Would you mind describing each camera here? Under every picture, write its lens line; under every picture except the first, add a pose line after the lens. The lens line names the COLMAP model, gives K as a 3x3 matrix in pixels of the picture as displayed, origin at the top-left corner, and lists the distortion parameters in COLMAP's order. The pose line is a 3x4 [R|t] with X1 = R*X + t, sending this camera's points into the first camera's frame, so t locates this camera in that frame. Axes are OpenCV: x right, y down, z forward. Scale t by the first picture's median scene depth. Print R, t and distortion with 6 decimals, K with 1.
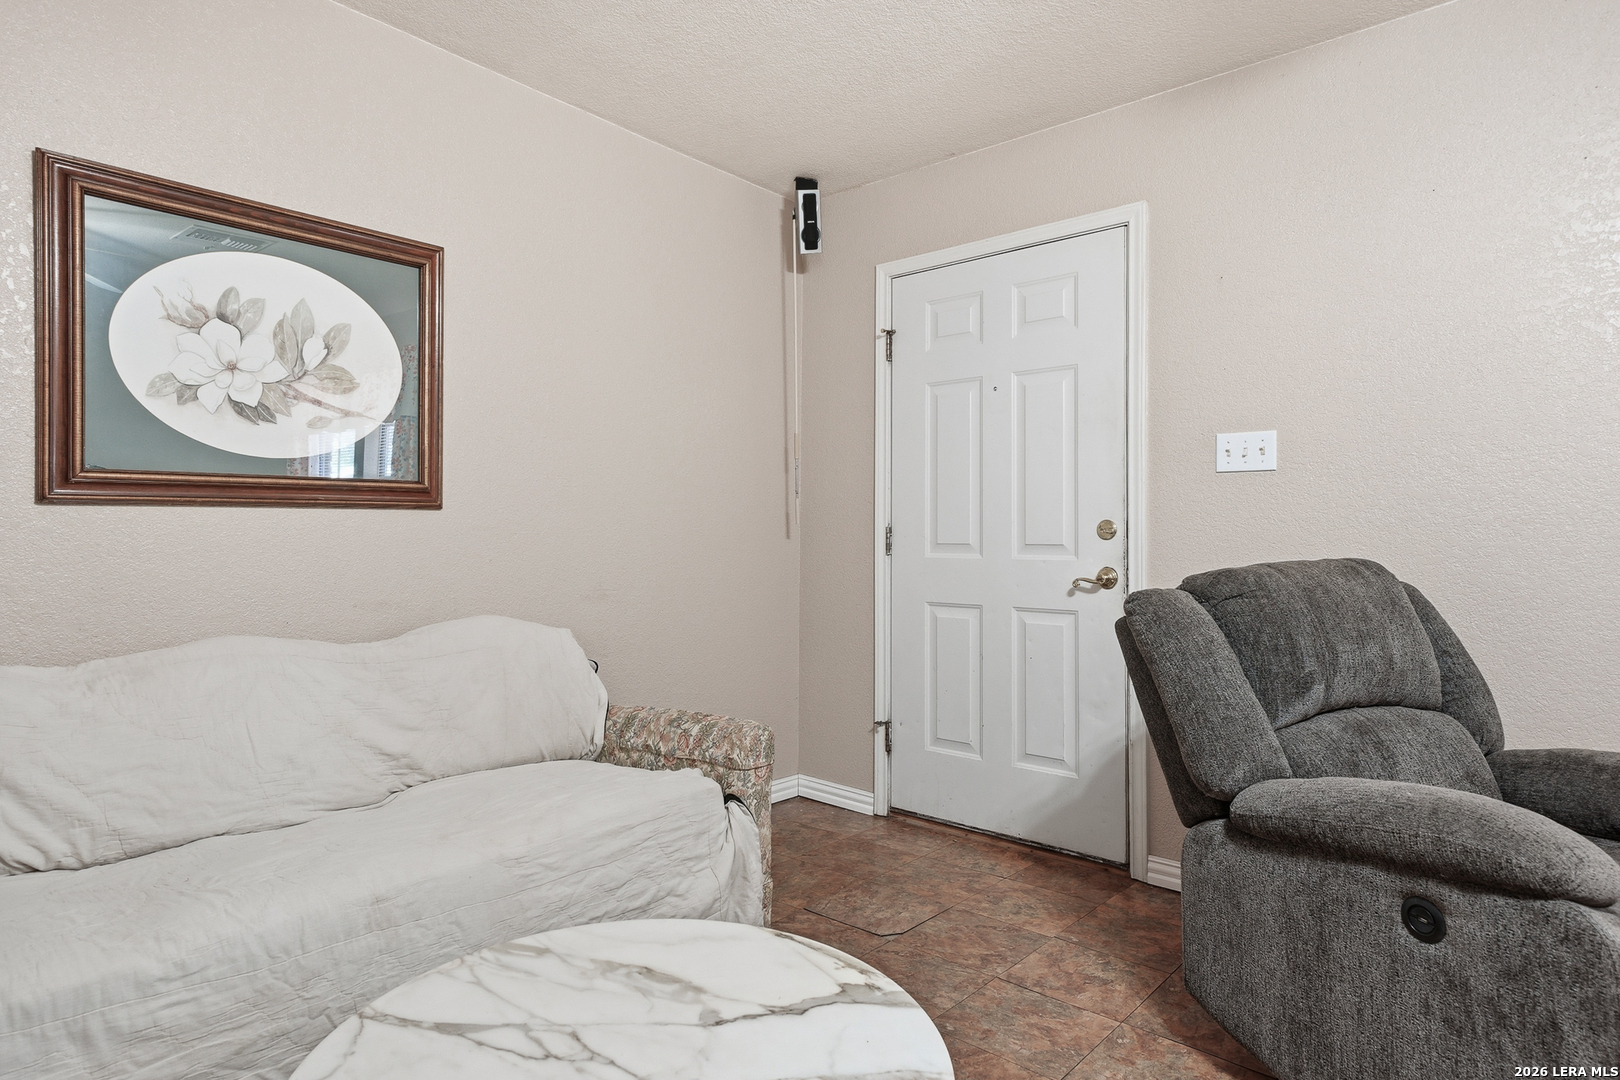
lens RADIAL K [[935.2, 0, 788.7], [0, 935.2, 525.4], [0, 0, 1]] dist [0.014980, 0.000202]
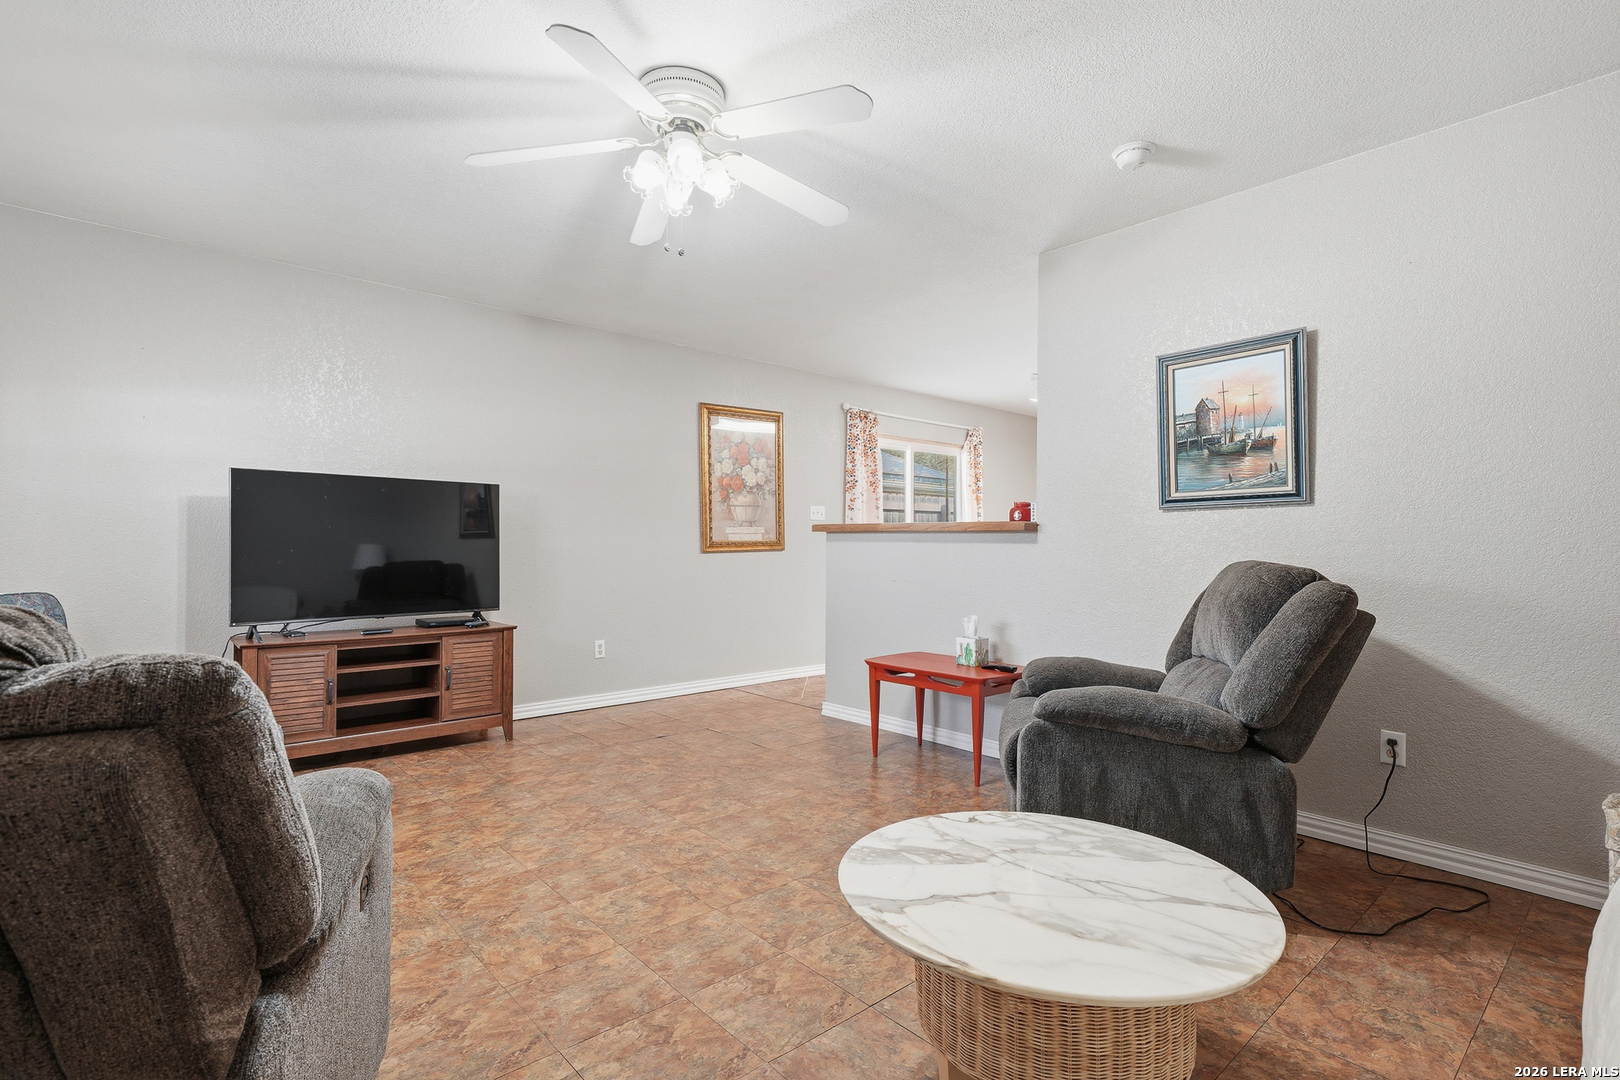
lens RADIAL K [[732.7, 0, 818.1], [0, 732.7, 533.0], [0, 0, 1]] dist [0.009741, 0.000434]
pose [[-0.993916, -0.012586, 0.109417, 0.042181], [-0.016008, 0.999408, -0.030446, 0.016518], [-0.108969, -0.032012, -0.993530, 1.236874]]
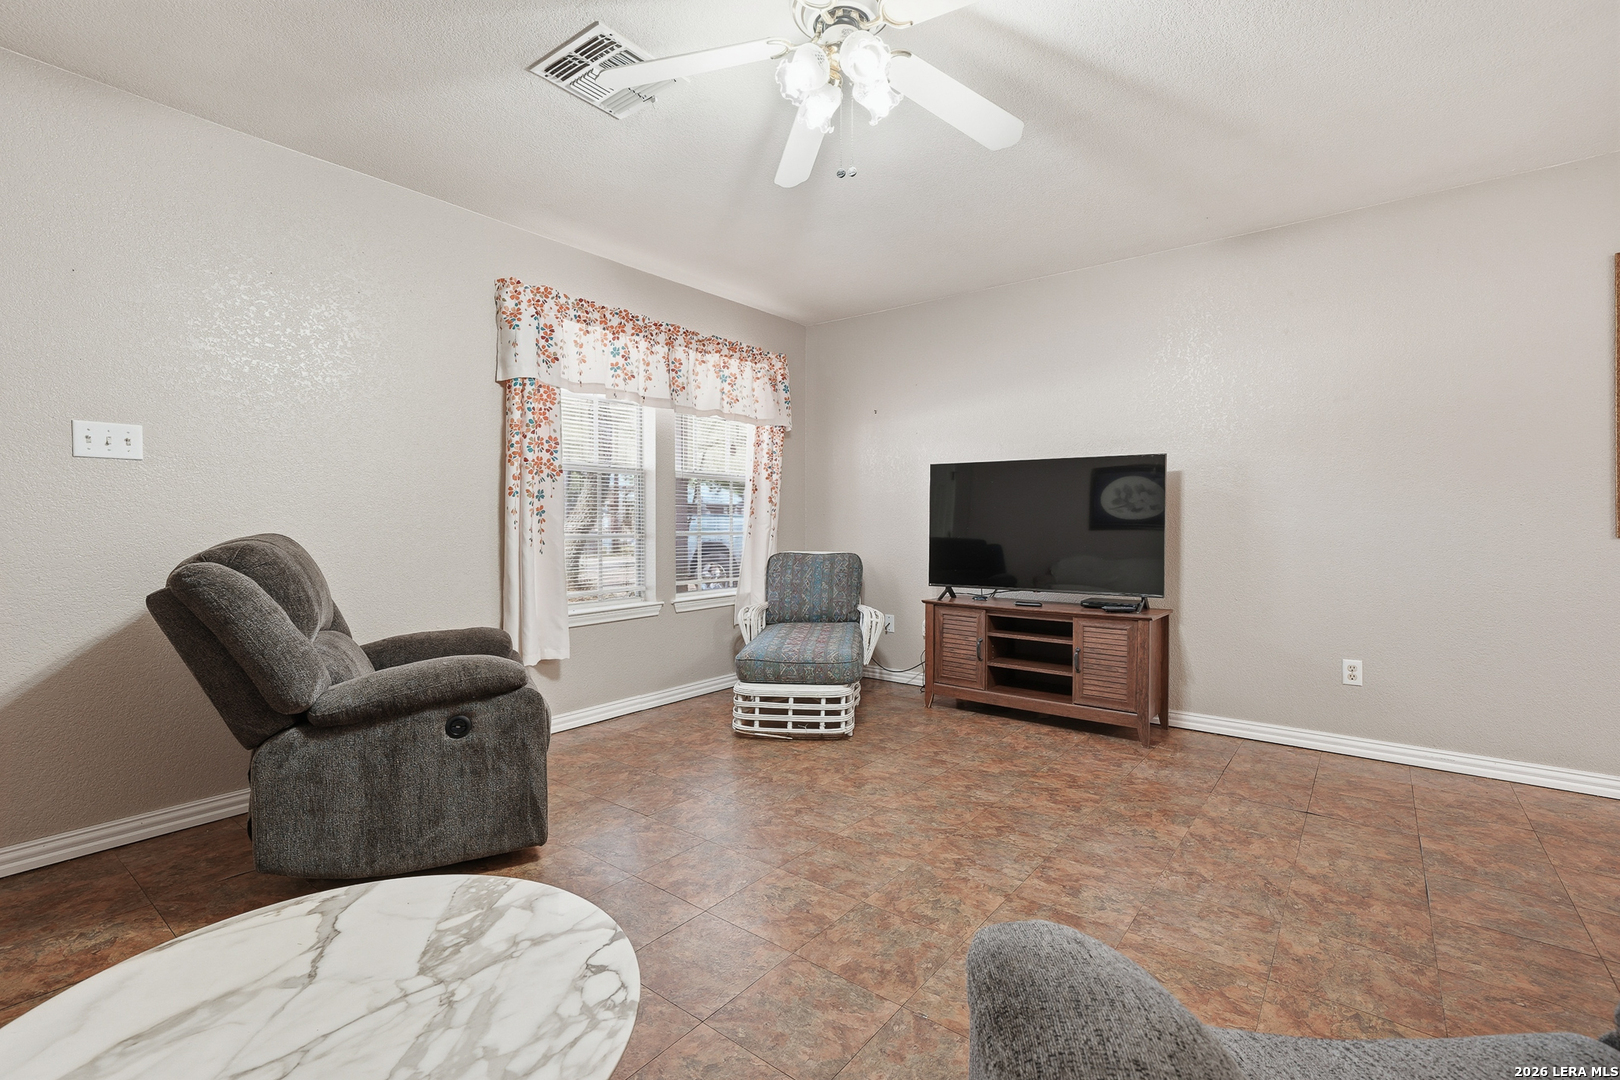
lens RADIAL K [[732.7, 0, 818.1], [0, 732.7, 533.0], [0, 0, 1]] dist [0.009741, 0.000434]
pose [[-0.079072, -0.025771, 0.996536, -0.550457], [-0.015776, 0.999573, 0.024598, -0.004609], [-0.996744, -0.013776, -0.079445, 0.286549]]
